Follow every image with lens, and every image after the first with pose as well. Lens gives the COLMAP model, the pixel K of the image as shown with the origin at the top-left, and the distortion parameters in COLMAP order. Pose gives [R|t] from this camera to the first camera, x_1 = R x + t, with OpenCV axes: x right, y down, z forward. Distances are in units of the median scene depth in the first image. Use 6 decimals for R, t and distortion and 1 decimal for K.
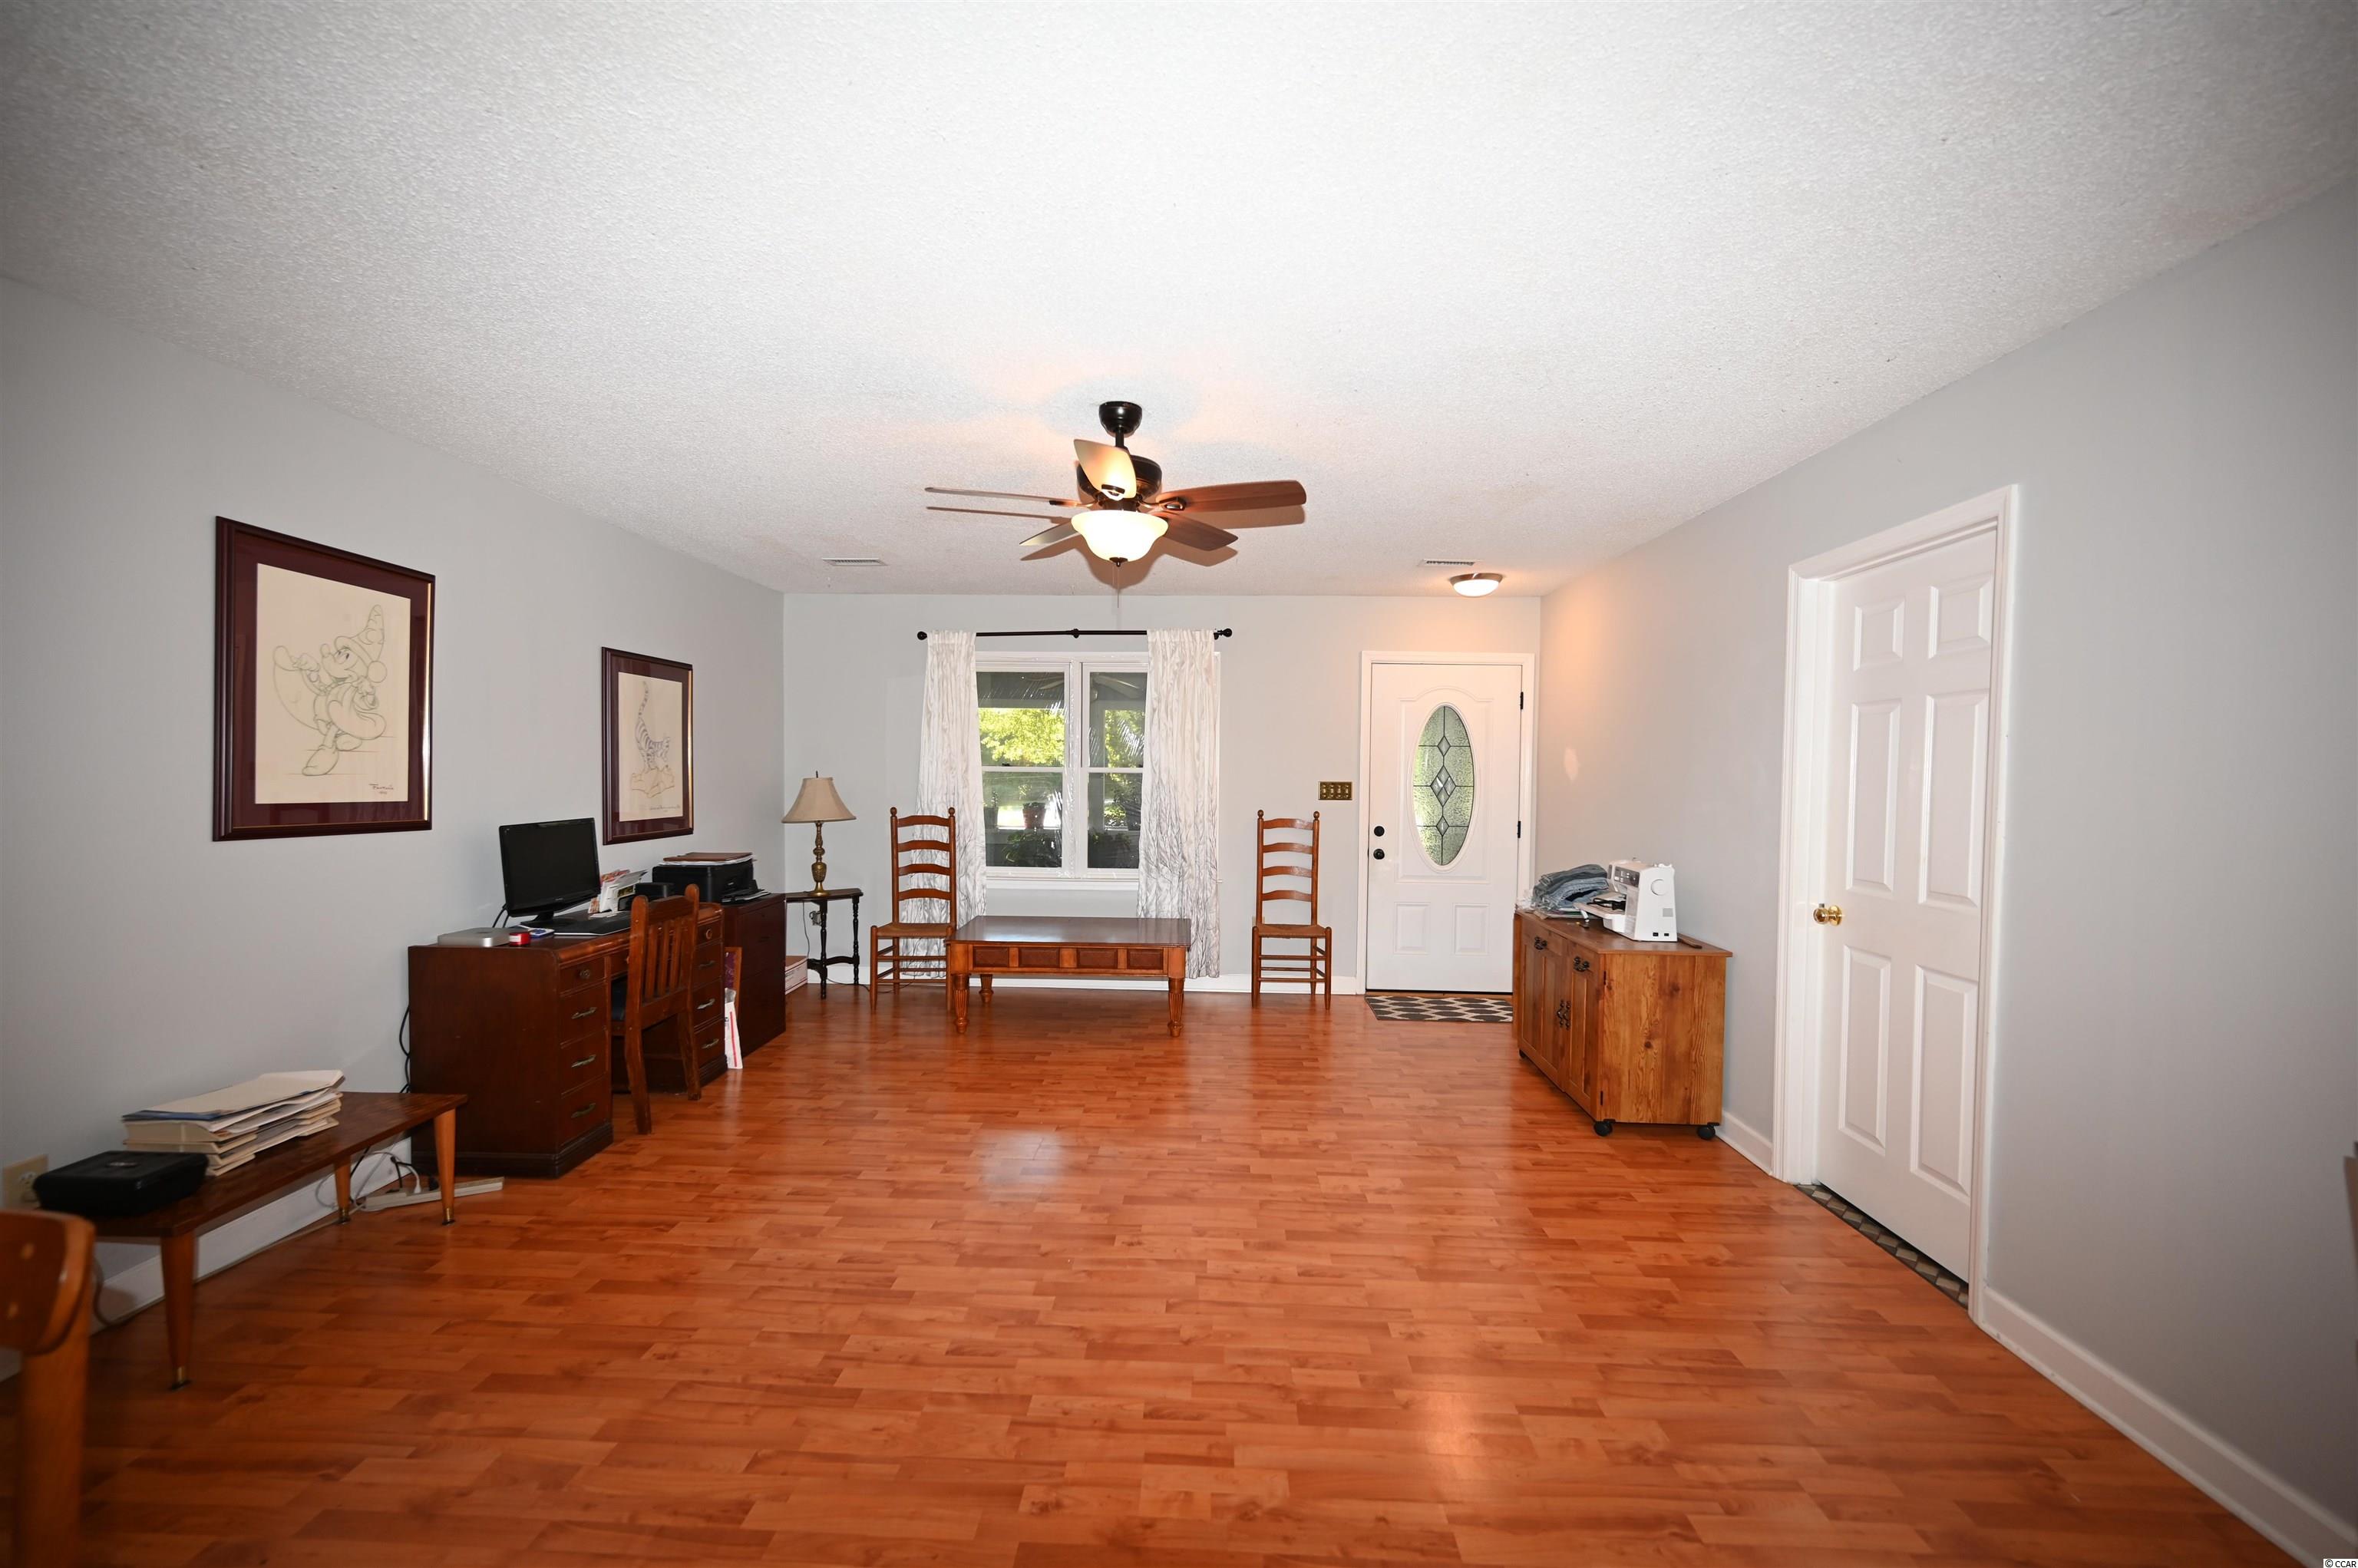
lens RADIAL K [[928.7, 0, 1176.2], [0, 928.7, 785.3], [0, 0, 1]] dist [-0.000815, -0.000288]
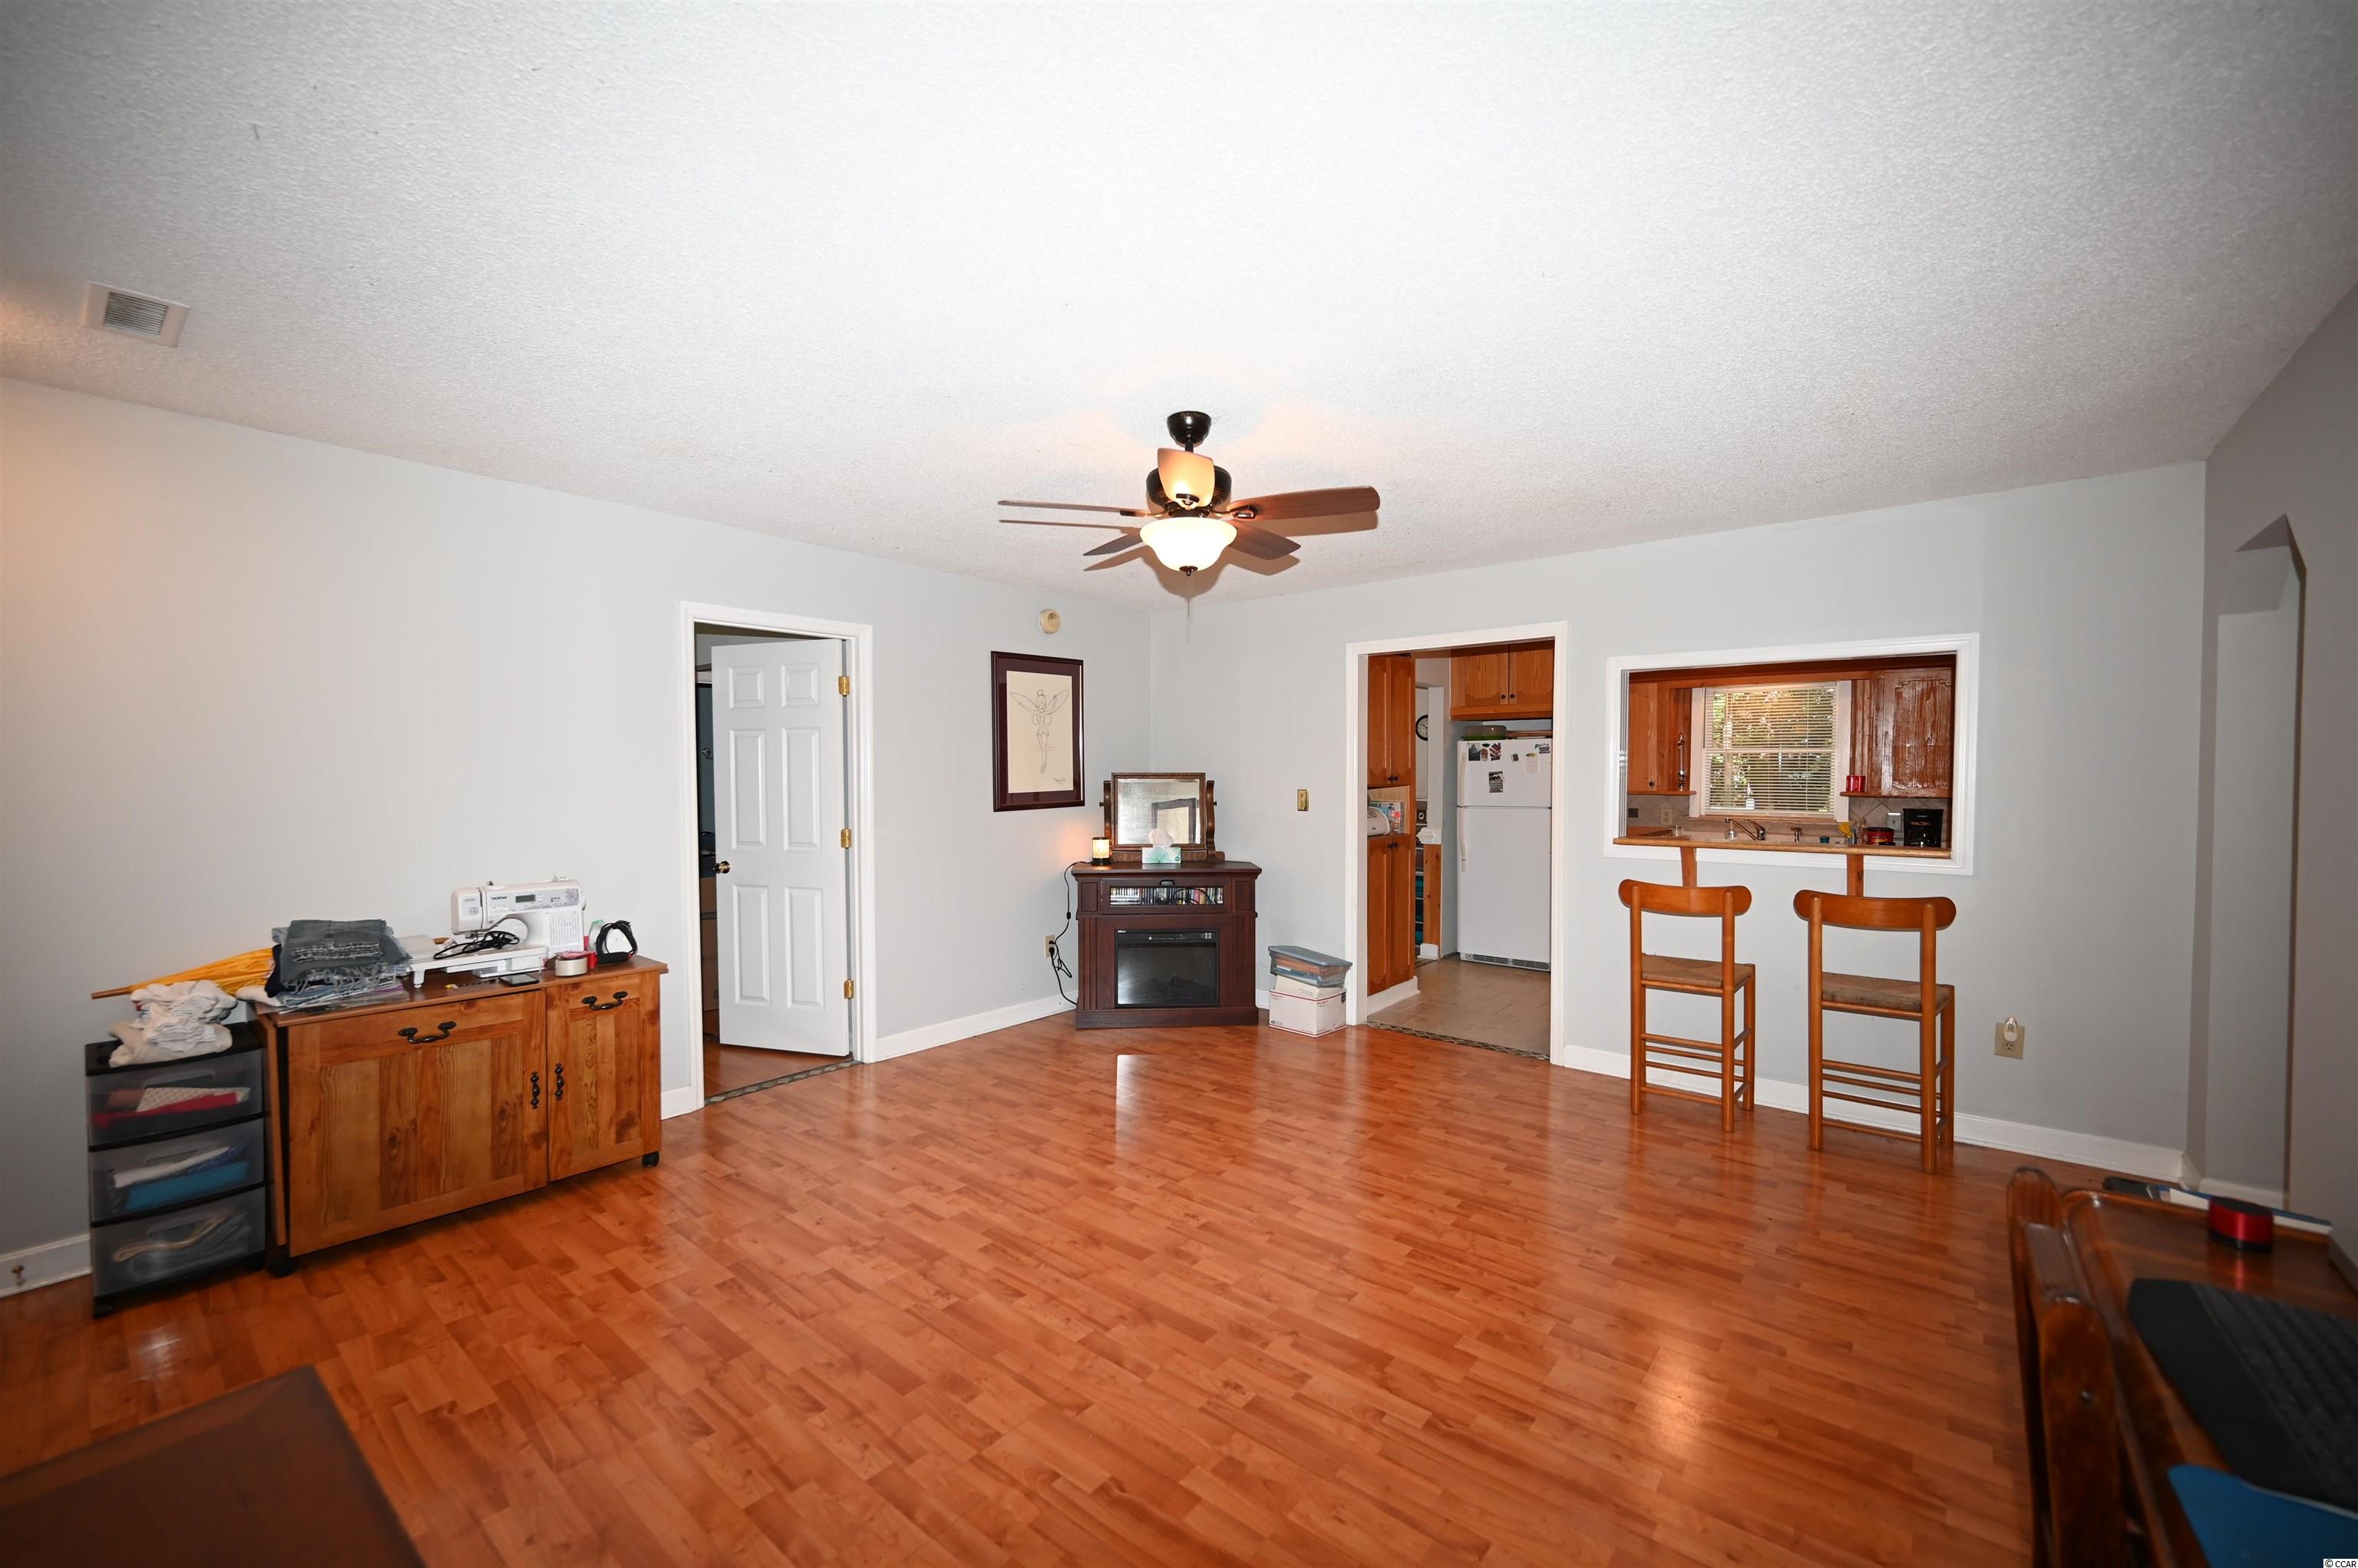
lens RADIAL K [[928.7, 0, 1177.2], [0, 928.7, 791.1], [0, 0, 1]] dist [-0.000815, -0.000288]
pose [[-0.800724, -0.022650, 0.598605, -0.488951], [0.001812, 0.999189, 0.040232, -0.032682], [-0.599030, 0.033299, -0.800034, 1.358264]]
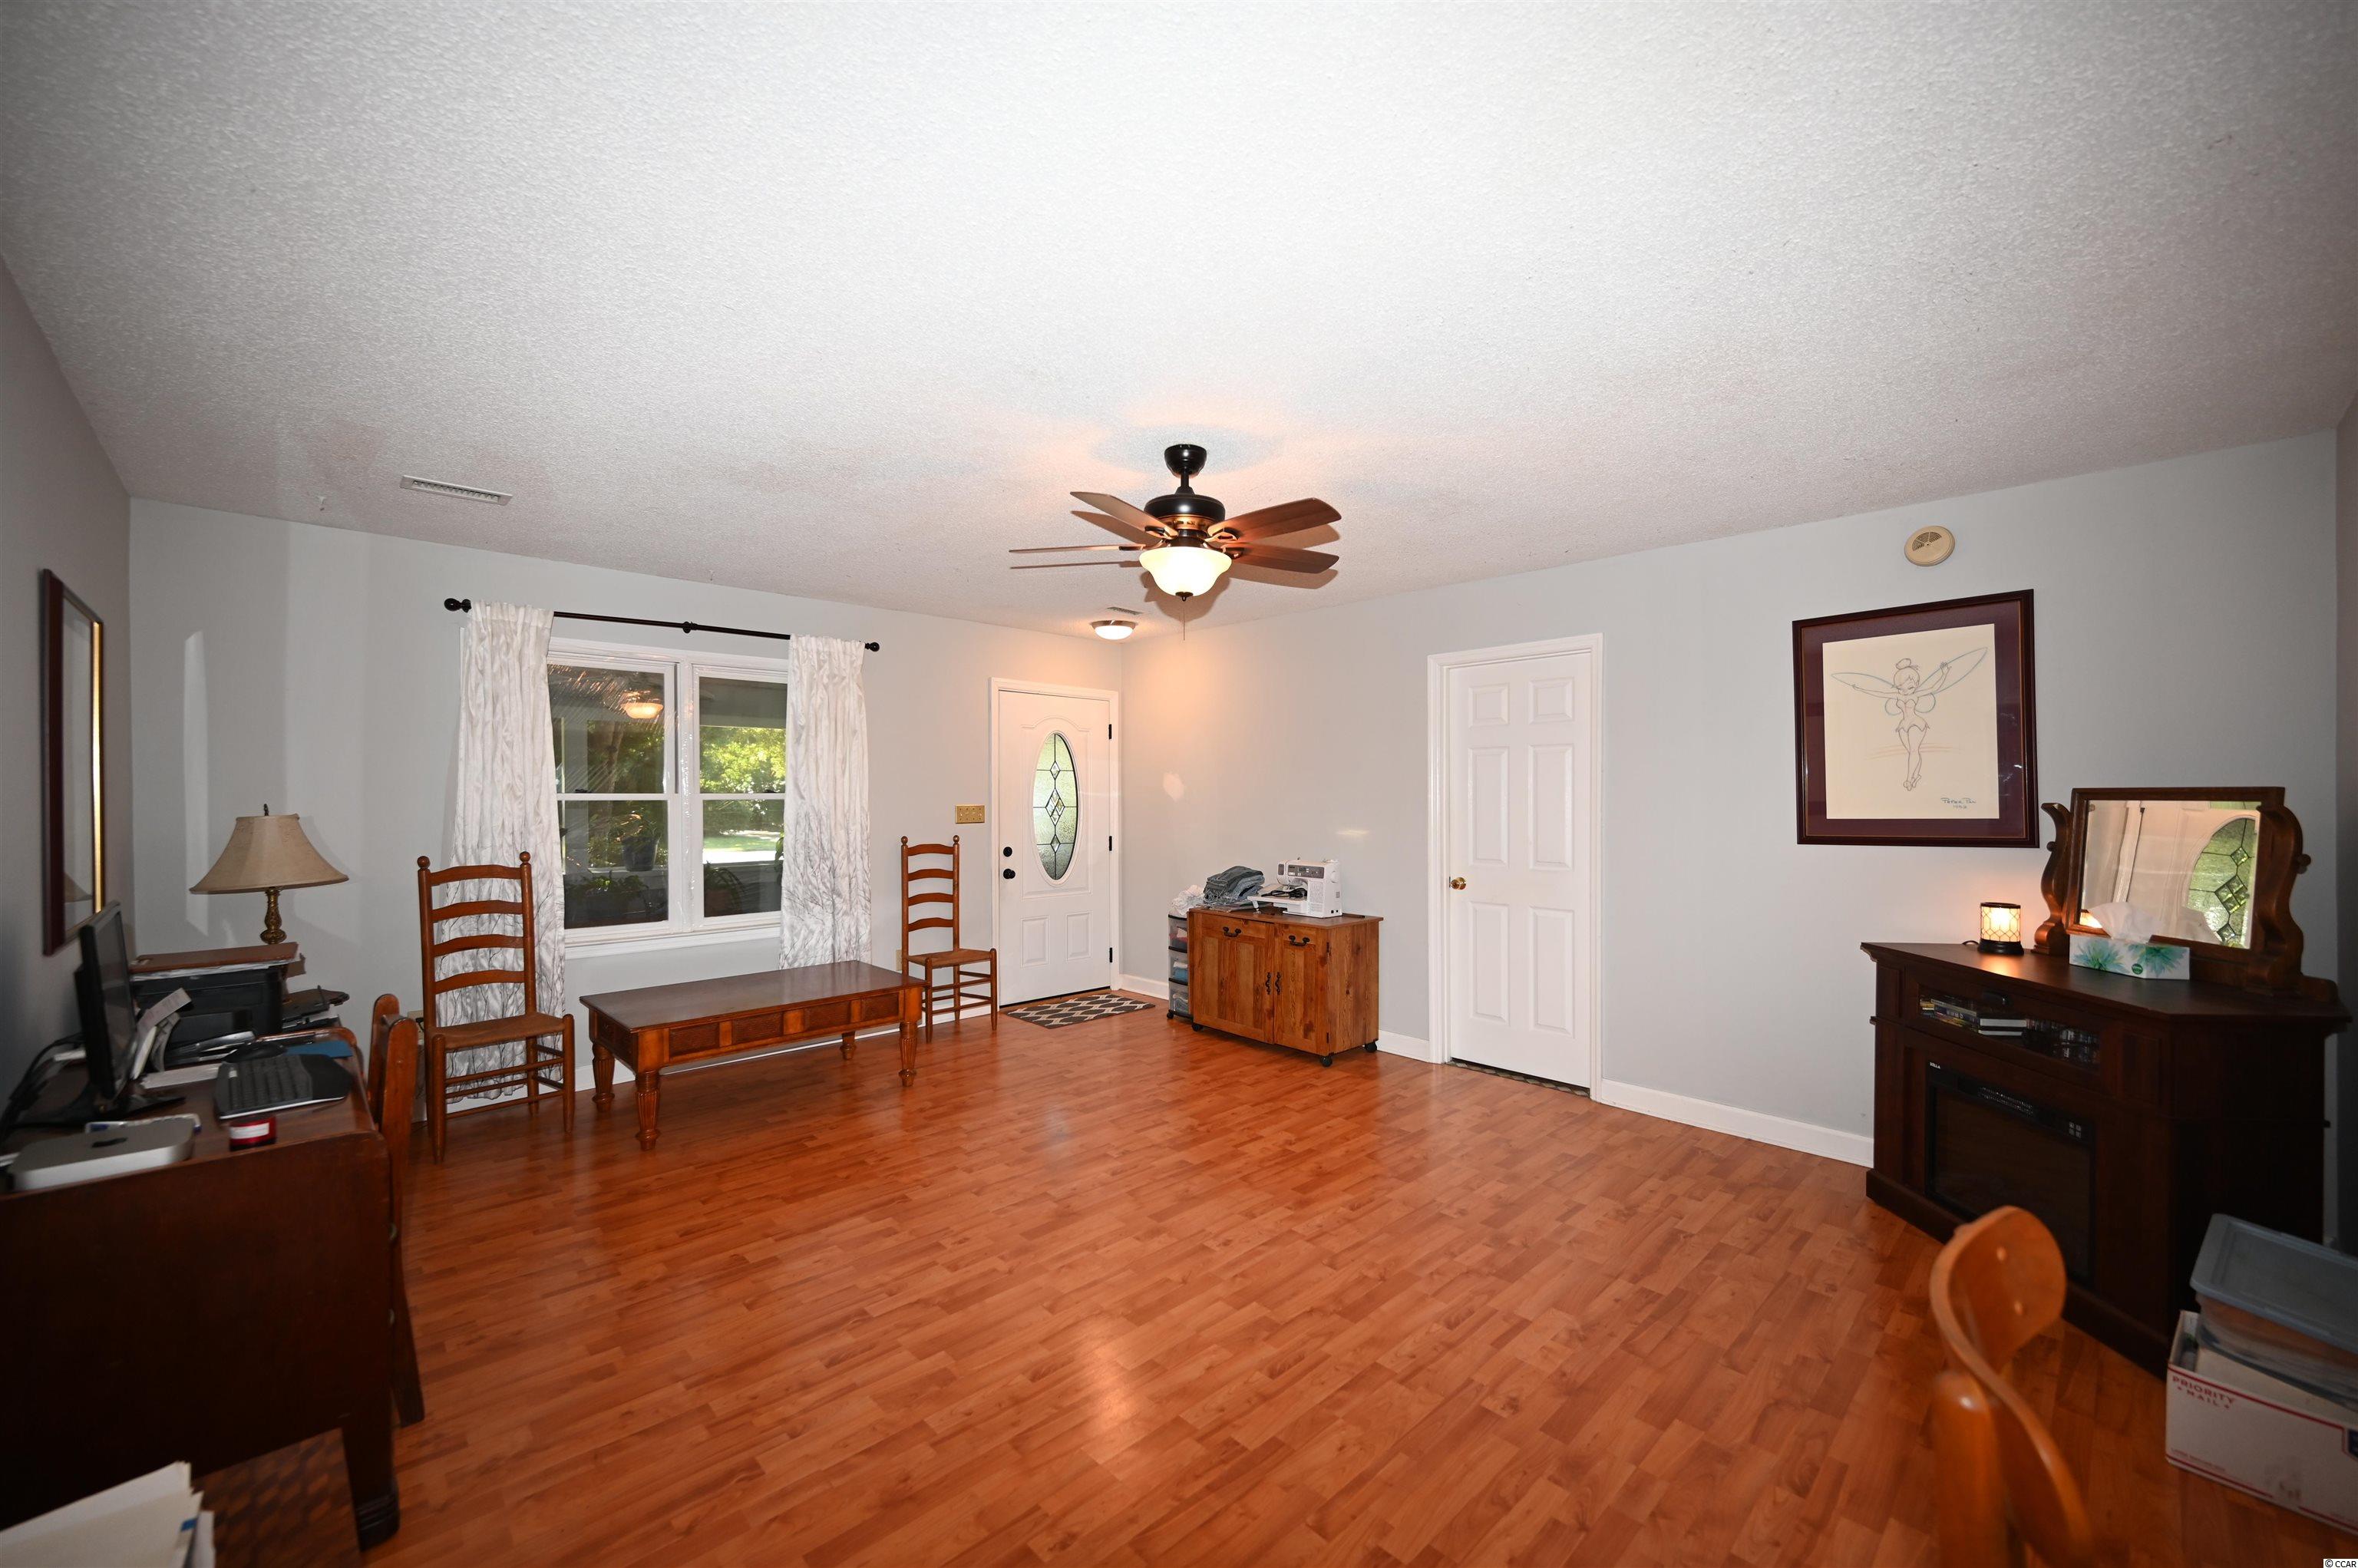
lens RADIAL K [[928.7, 0, 1177.5], [0, 928.7, 789.6], [0, 0, 1]] dist [-0.000815, -0.000288]
pose [[0.692641, -0.008068, 0.721237, -0.615387], [0.021361, 0.999728, -0.009331, -0.009940], [-0.720966, 0.021869, 0.692626, 0.216424]]
